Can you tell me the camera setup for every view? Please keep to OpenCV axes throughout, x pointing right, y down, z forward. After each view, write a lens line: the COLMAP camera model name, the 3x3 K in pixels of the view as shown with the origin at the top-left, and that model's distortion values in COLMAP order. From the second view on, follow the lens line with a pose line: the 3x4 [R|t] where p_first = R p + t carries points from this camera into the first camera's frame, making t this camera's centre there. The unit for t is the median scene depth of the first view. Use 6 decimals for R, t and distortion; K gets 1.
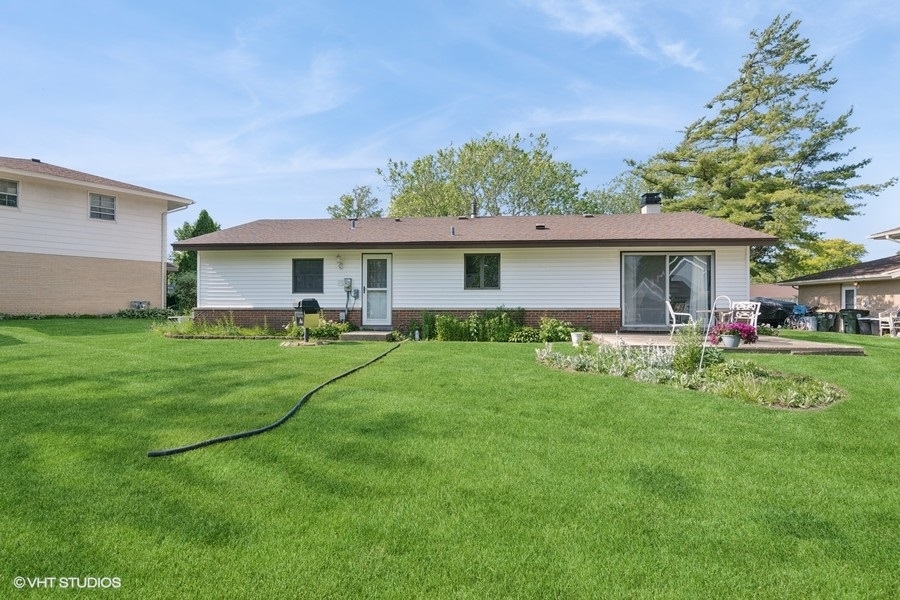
lens RADIAL K [[446.1, 0, 450.0], [0, 446.1, 300.0], [0, 0, 1]] dist [-0.006317, -0.001085]
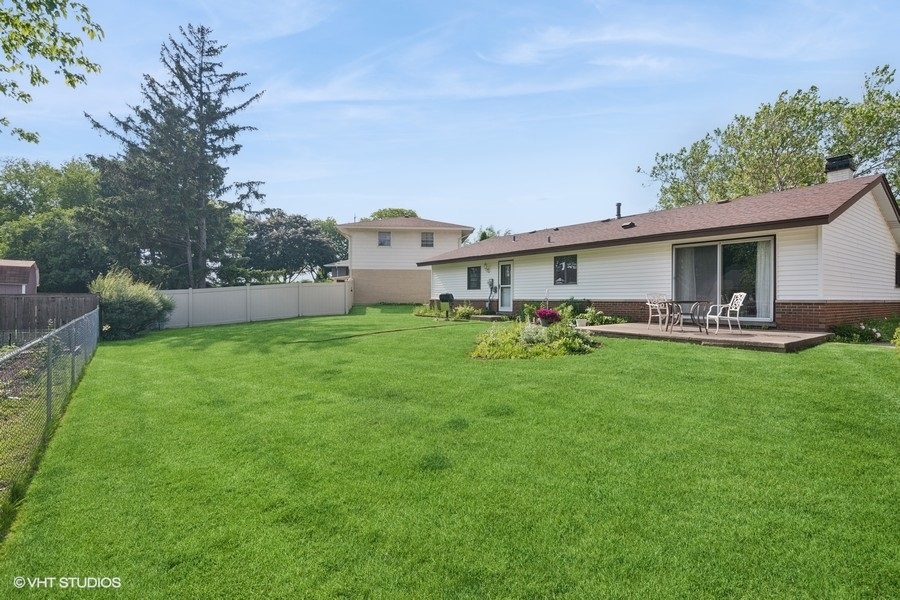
lens RADIAL K [[446.1, 0, 450.0], [0, 446.1, 300.0], [0, 0, 1]] dist [-0.006317, -0.001085]
pose [[0.651664, 0.003265, -0.758500, 0.800977], [0.008189, 0.999902, 0.011340, 0.002961], [0.758463, -0.013602, 0.651574, -0.060015]]
